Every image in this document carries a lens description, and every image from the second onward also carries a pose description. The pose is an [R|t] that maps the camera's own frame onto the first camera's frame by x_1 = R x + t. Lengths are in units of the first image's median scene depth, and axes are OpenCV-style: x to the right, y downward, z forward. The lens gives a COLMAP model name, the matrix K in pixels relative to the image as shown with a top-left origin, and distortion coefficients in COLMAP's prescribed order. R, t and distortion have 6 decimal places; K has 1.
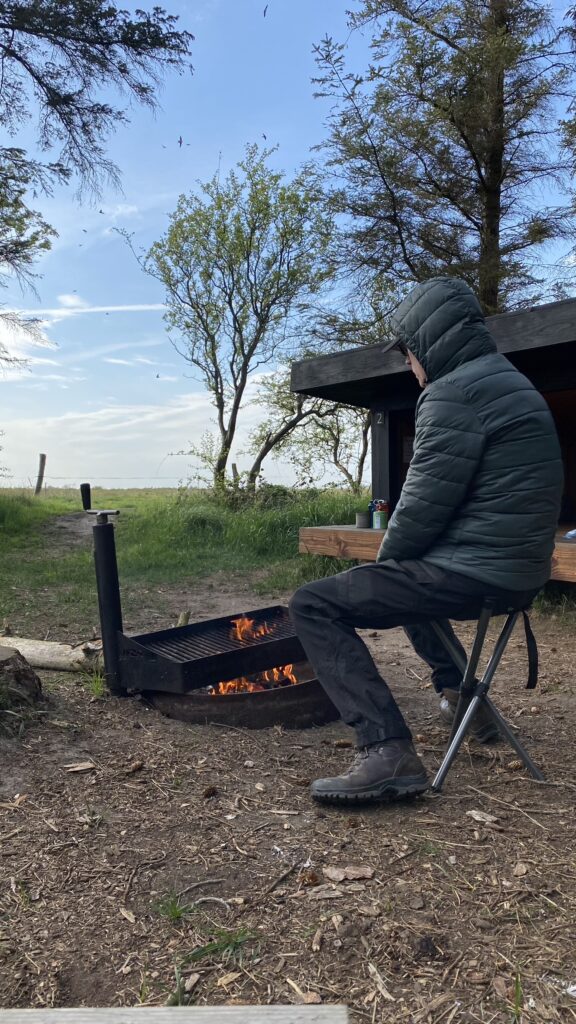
lens RADIAL K [[728.1, 0, 287.1], [0, 728.1, 506.8], [0, 0, 1]] dist [-0.000741, -0.001166]
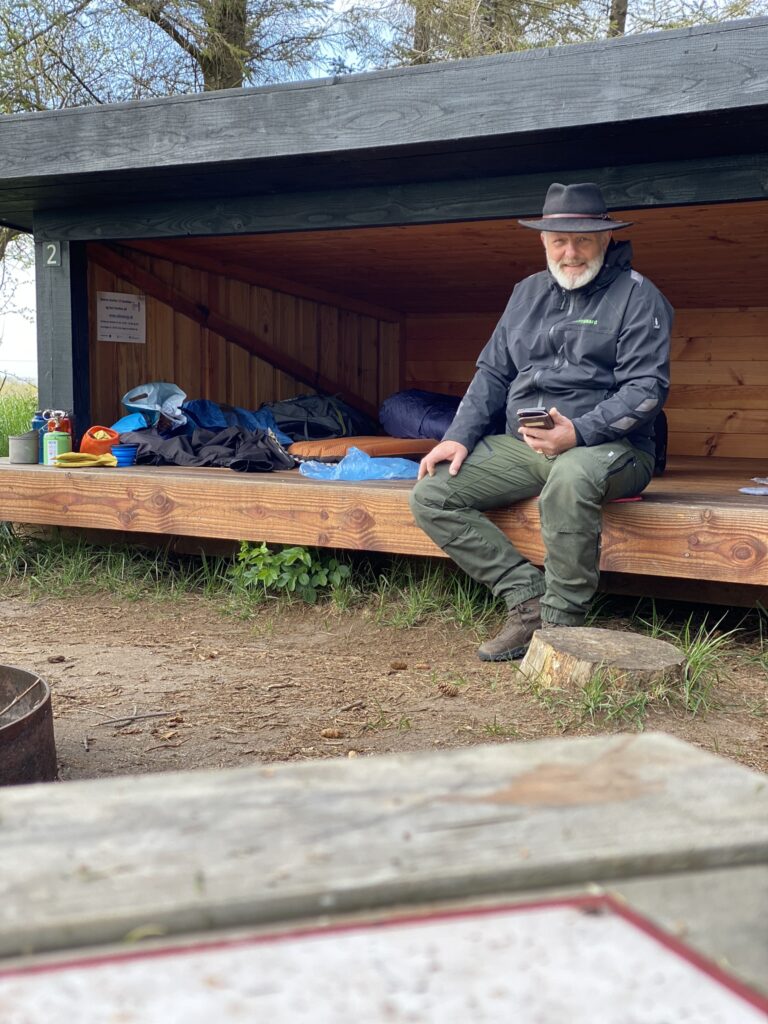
lens RADIAL K [[1547.8, 0, 384.1], [0, 1547.8, 513.1], [0, 0, 1]] dist [0.043421, 0.000000]
pose [[0.917901, -0.013244, 0.396588, -0.105774], [-0.009884, 0.998370, 0.056216, -0.000791], [-0.396686, -0.055521, 0.916274, -0.138326]]
